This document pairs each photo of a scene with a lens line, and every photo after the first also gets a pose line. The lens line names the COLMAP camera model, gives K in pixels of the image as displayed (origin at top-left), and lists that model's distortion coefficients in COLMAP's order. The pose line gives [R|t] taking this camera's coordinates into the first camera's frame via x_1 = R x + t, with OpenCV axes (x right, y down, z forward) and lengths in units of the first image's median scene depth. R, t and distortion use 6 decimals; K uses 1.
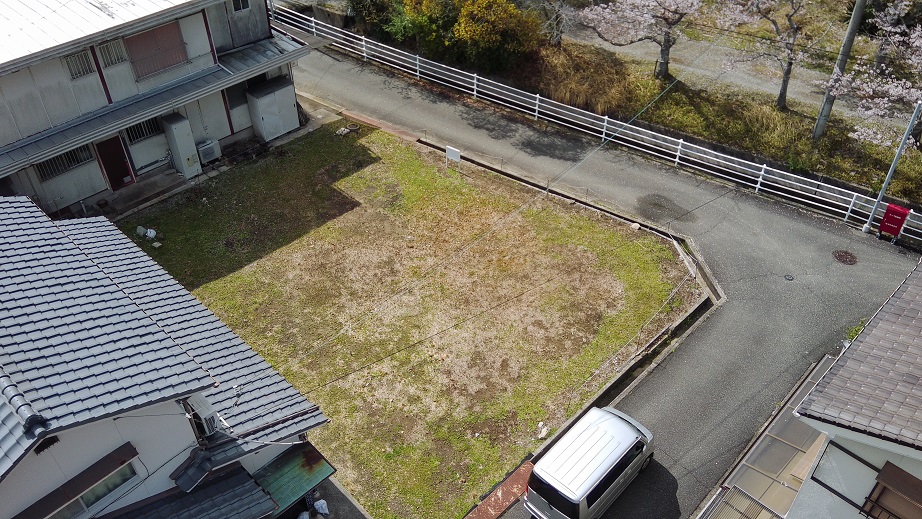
lens RADIAL K [[769.5, 0, 457.9], [0, 769.5, 257.8], [0, 0, 1]] dist [0.144632, -0.236618]
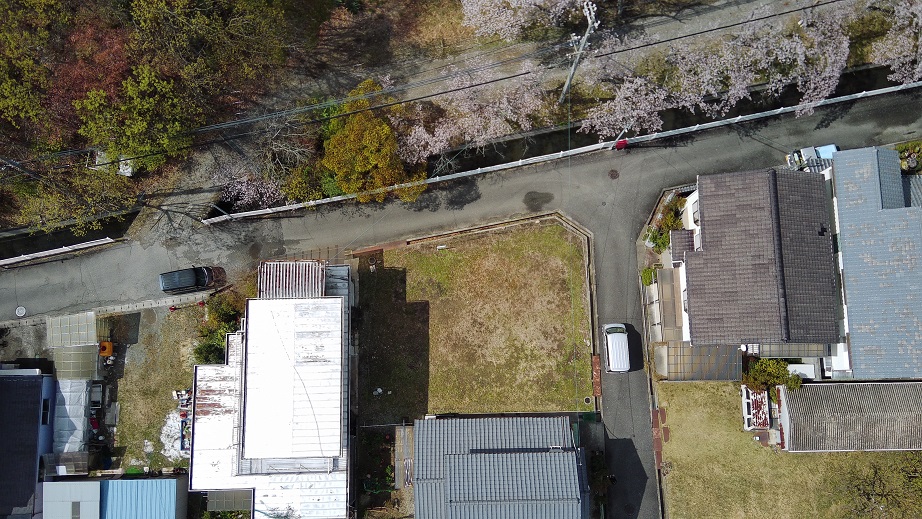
lens RADIAL K [[769.5, 0, 457.9], [0, 769.5, 257.8], [0, 0, 1]] dist [0.144632, -0.236618]
pose [[0.697258, -0.706163, 0.123144, -0.263554], [0.464598, 0.576024, 0.672566, -1.578525], [-0.545875, -0.411740, 0.729719, -0.480994]]
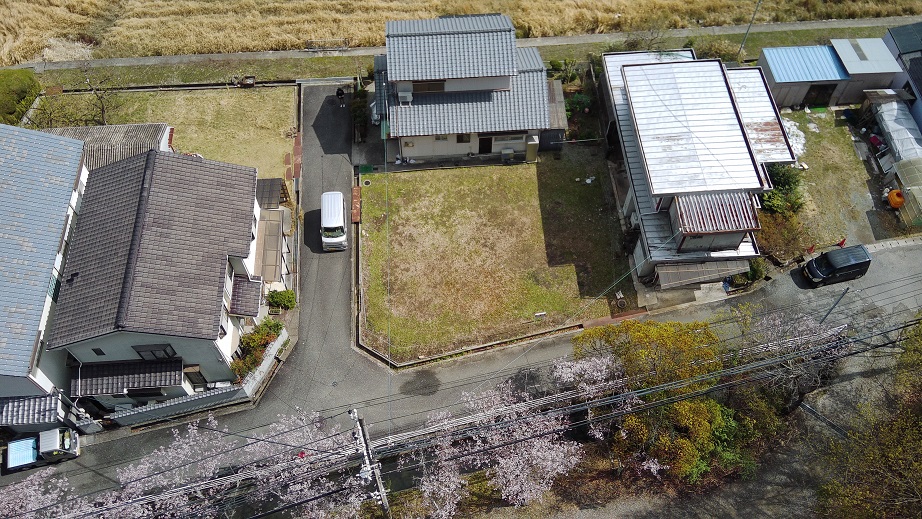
lens RADIAL K [[769.5, 0, 457.9], [0, 769.5, 257.8], [0, 0, 1]] dist [0.144632, -0.236618]
pose [[-0.661666, 0.640288, -0.390166, 0.722770], [-0.486383, 0.029500, 0.873248, -1.610836], [0.570640, 0.767568, 0.291906, 0.419533]]
